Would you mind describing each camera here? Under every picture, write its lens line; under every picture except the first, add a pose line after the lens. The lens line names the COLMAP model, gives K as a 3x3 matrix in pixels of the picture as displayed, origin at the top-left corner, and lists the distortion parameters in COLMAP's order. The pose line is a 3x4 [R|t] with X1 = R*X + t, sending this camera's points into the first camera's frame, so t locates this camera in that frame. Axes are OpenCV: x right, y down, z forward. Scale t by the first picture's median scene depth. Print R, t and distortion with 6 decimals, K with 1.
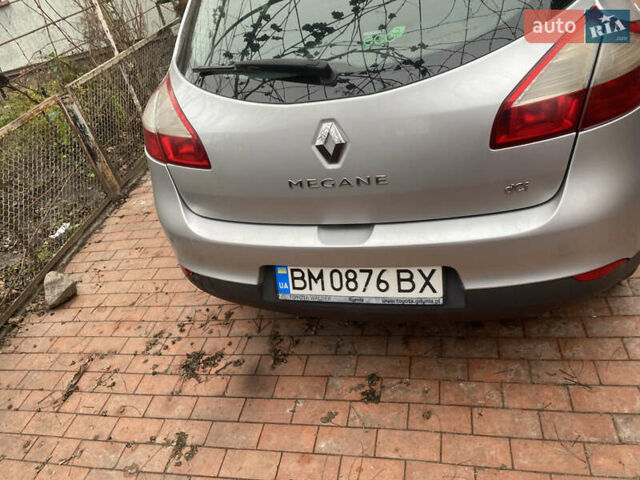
lens RADIAL K [[495.2, 0, 312.8], [0, 495.2, 232.0], [0, 0, 1]] dist [0.014484, -0.008253]
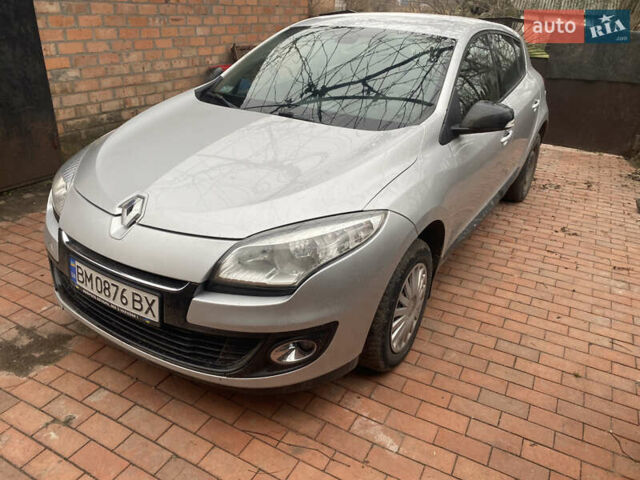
lens RADIAL K [[487.7, 0, 322.0], [0, 487.7, 230.1], [0, 0, 1]] dist [0.030032, -0.011270]
pose [[-0.947750, 0.047138, 0.315511, -0.027593], [0.286895, 0.558434, 0.778359, -2.372185], [-0.139502, 0.828208, -0.542780, 3.599970]]
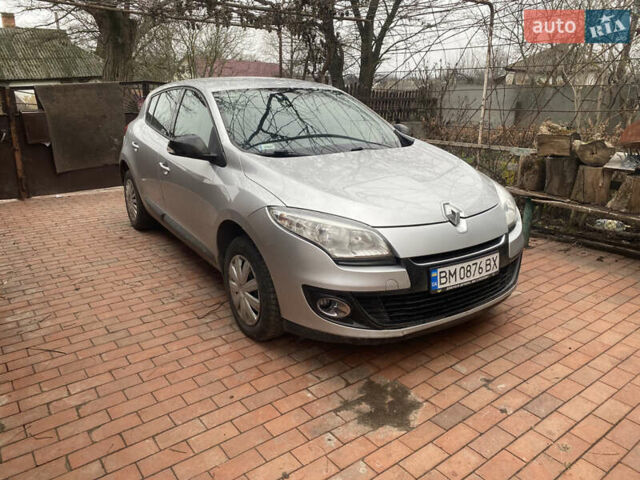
lens RADIAL K [[487.7, 0, 322.0], [0, 487.7, 230.1], [0, 0, 1]] dist [0.030032, -0.011270]
pose [[-0.632983, 0.407537, -0.658215, 2.186213], [-0.307150, 0.648241, 0.696737, -2.588073], [0.710628, 0.643193, -0.285151, 3.171792]]
